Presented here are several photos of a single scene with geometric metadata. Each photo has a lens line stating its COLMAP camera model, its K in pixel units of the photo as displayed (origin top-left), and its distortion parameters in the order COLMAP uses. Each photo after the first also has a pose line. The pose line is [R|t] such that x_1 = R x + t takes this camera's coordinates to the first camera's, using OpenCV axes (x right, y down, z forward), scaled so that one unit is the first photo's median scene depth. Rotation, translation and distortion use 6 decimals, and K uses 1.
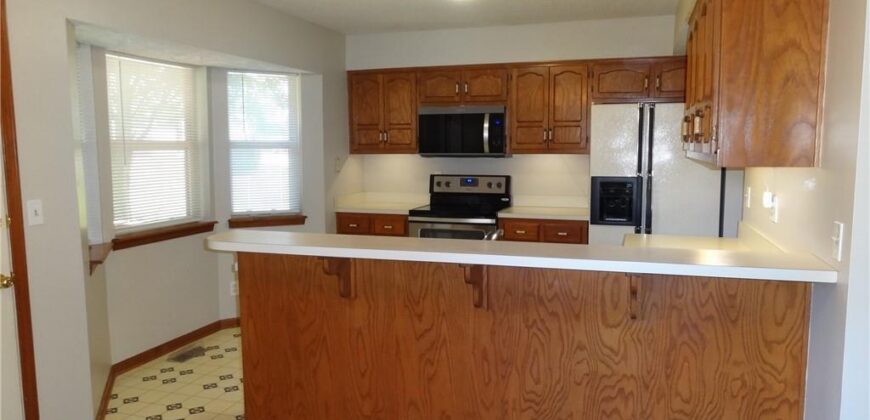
lens RADIAL K [[616.4, 0, 435.0], [0, 616.4, 210.0], [0, 0, 1]] dist [-0.002949, 0.002684]
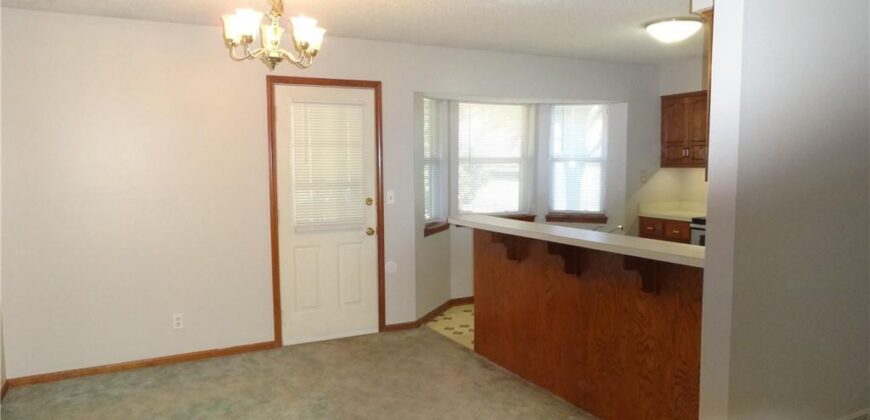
lens RADIAL K [[616.4, 0, 435.0], [0, 616.4, 210.0], [0, 0, 1]] dist [-0.002949, 0.002684]
pose [[0.712305, 0.058323, -0.699443, 0.438513], [-0.071358, 0.997396, 0.010497, 0.007886], [0.698233, 0.042433, 0.714612, -0.139882]]
